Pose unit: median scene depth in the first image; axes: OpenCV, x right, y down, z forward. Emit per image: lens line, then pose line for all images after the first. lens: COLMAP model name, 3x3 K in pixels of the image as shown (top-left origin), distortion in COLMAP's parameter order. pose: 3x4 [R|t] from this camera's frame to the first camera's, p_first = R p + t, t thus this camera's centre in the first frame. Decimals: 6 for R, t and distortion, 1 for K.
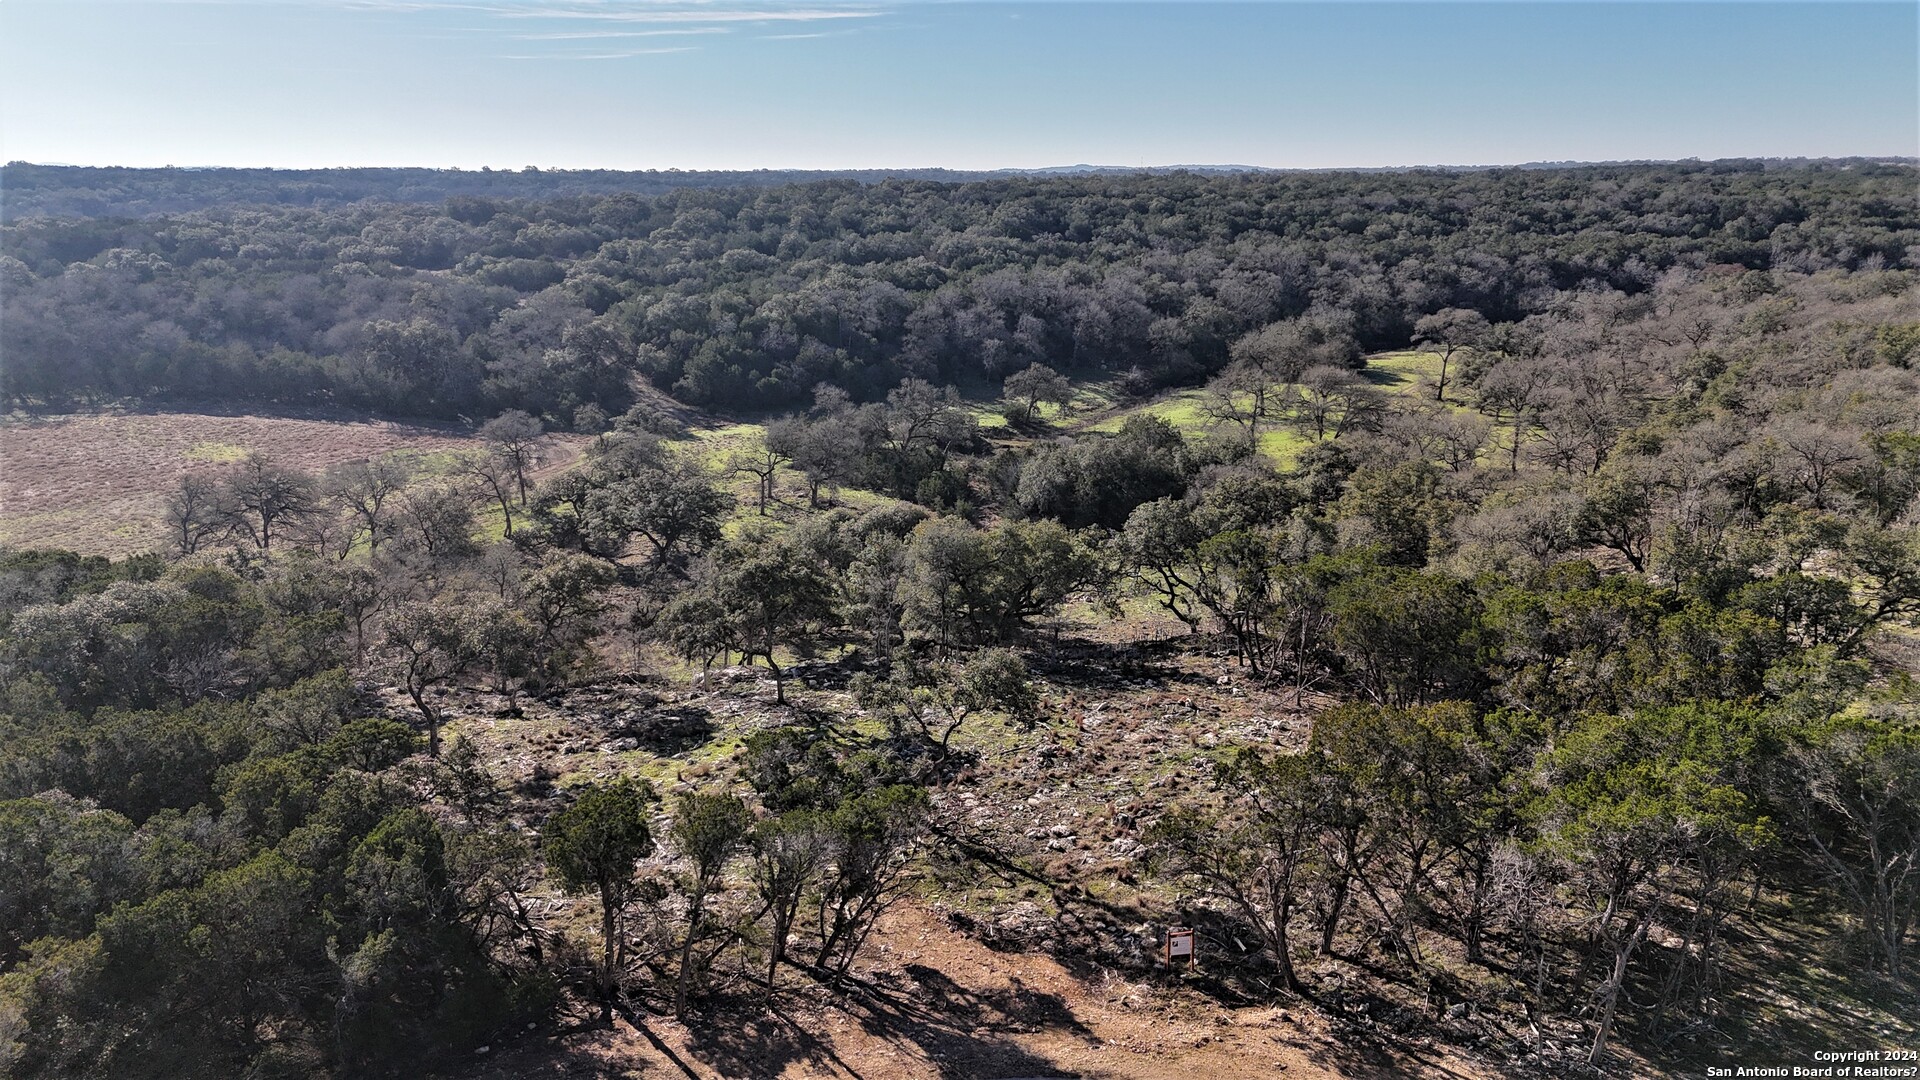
lens RADIAL K [[1391.3, 0, 965.4], [0, 1391.3, 543.0], [0, 0, 1]] dist [0.081954, -0.083306]
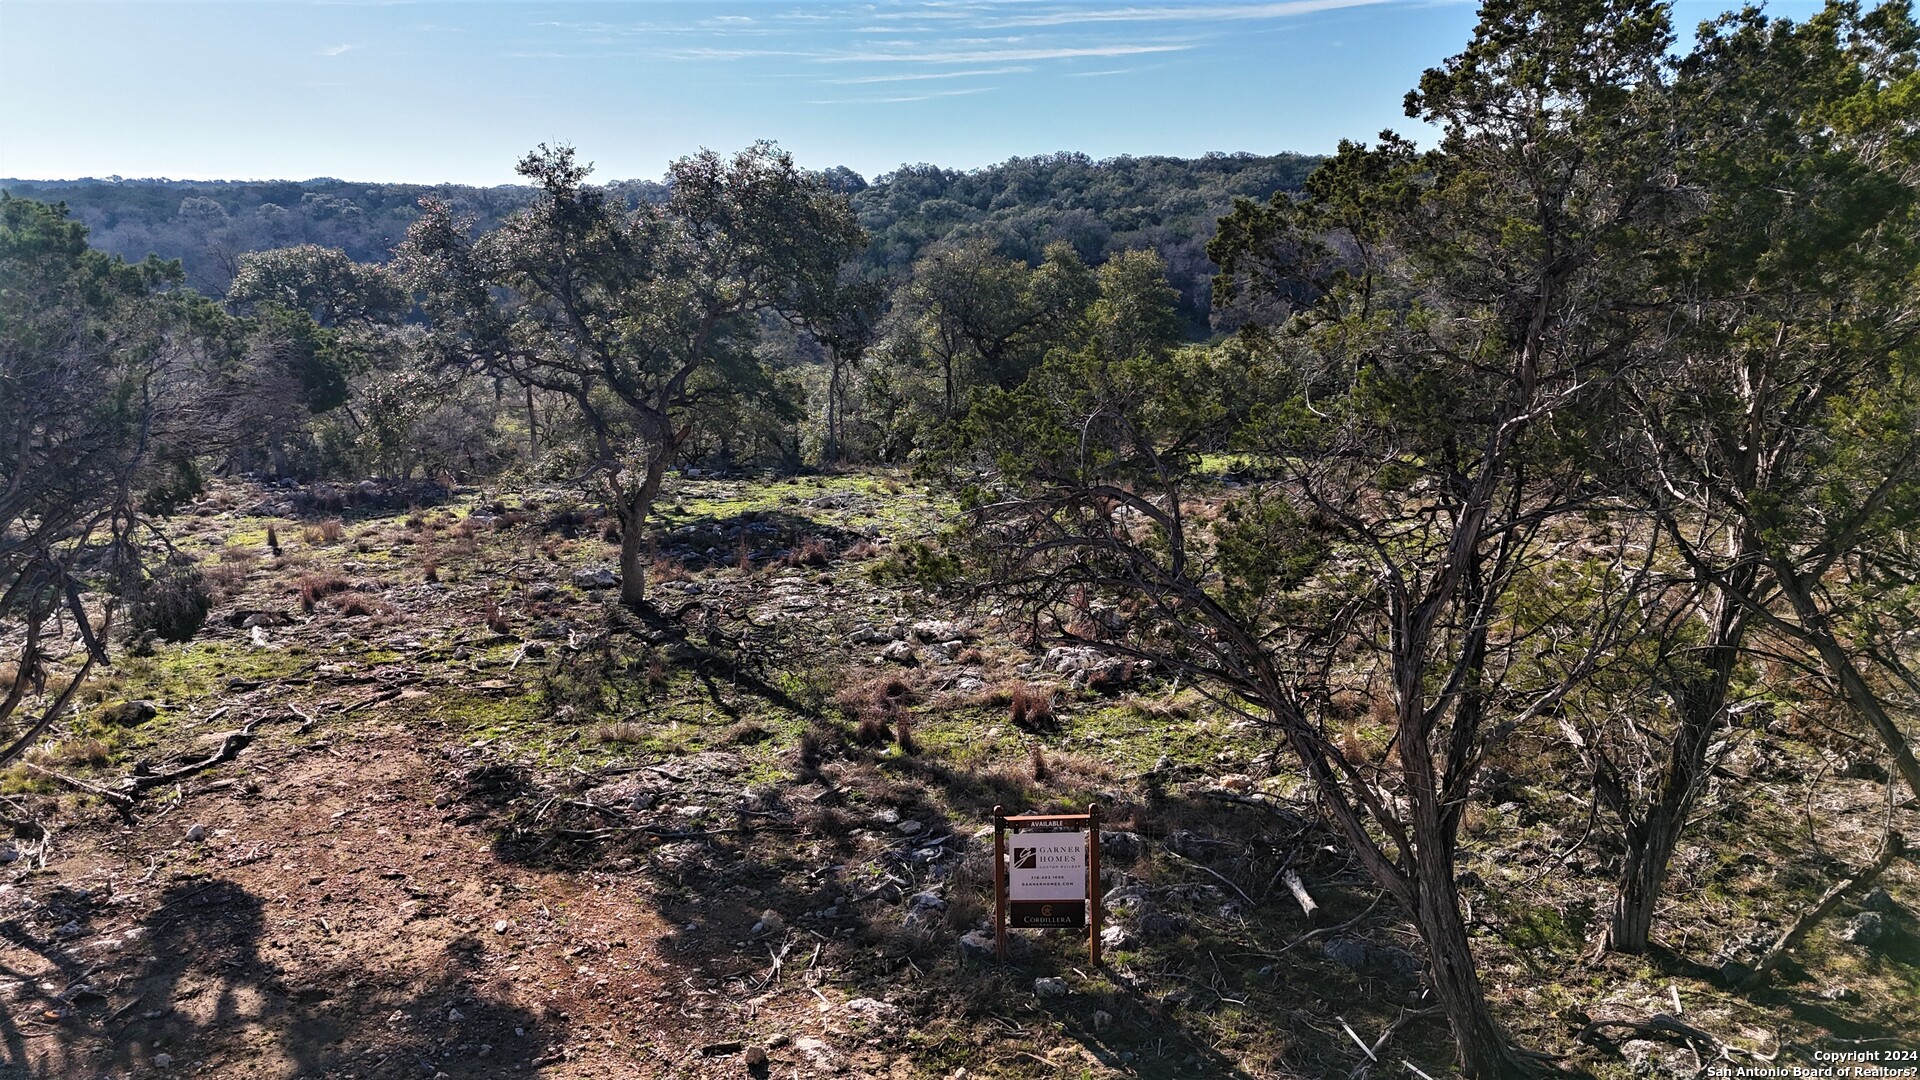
lens RADIAL K [[1400.1, 0, 962.5], [0, 1400.1, 515.9], [0, 0, 1]] dist [0.082182, -0.082223]
pose [[0.982892, 0.028392, -0.181984, 0.035131], [-0.036526, 0.998471, -0.041500, 0.044247], [0.180527, 0.047437, 0.982425, 0.139277]]
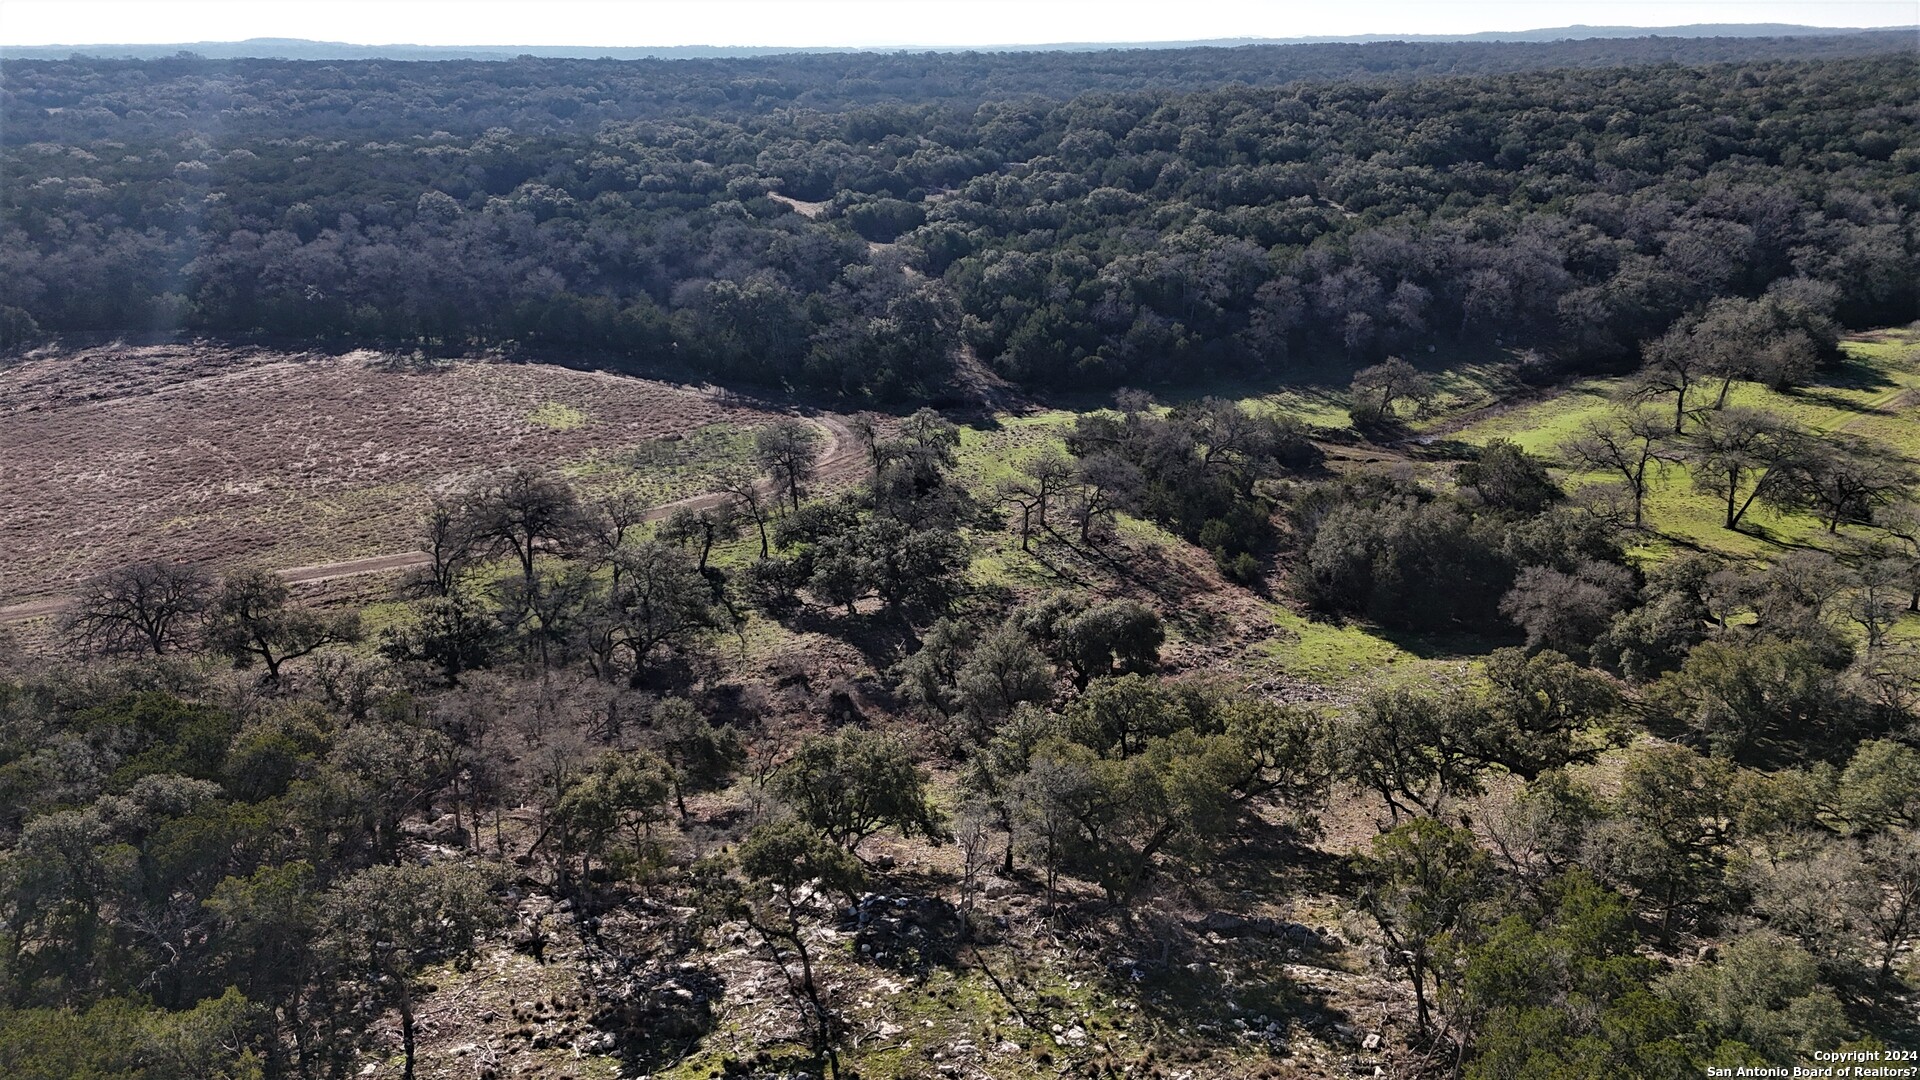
lens RADIAL K [[1391.3, 0, 965.4], [0, 1391.3, 543.0], [0, 0, 1]] dist [0.081954, -0.083306]
pose [[0.953290, 0.096224, -0.286321, 0.052748], [-0.071090, 0.992748, 0.096943, -0.073045], [0.293572, -0.072060, 0.953217, 0.071155]]
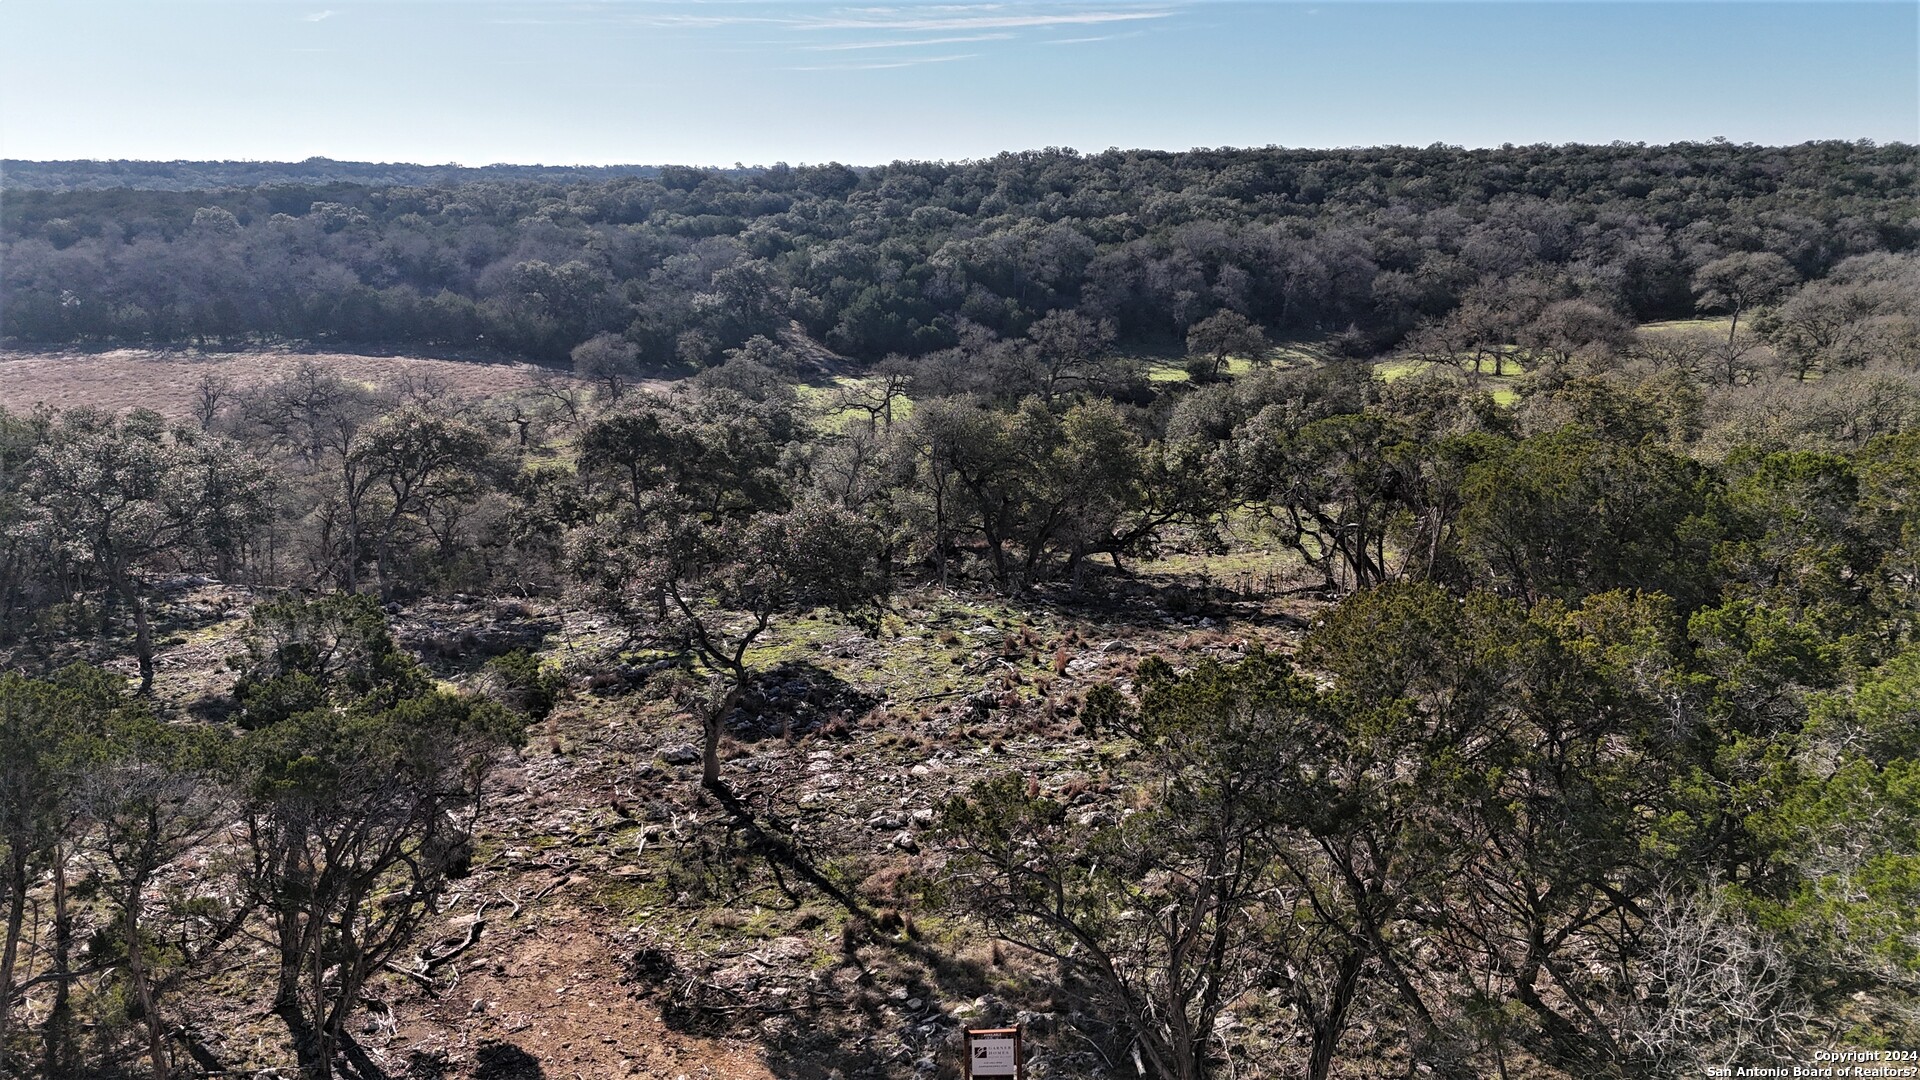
lens RADIAL K [[1391.3, 0, 965.4], [0, 1391.3, 543.0], [0, 0, 1]] dist [0.081954, -0.083306]
pose [[0.984431, 0.036626, -0.171914, 0.042064], [-0.037228, 0.999307, -0.000276, 0.021092], [0.171785, 0.006672, 0.985112, 0.099245]]
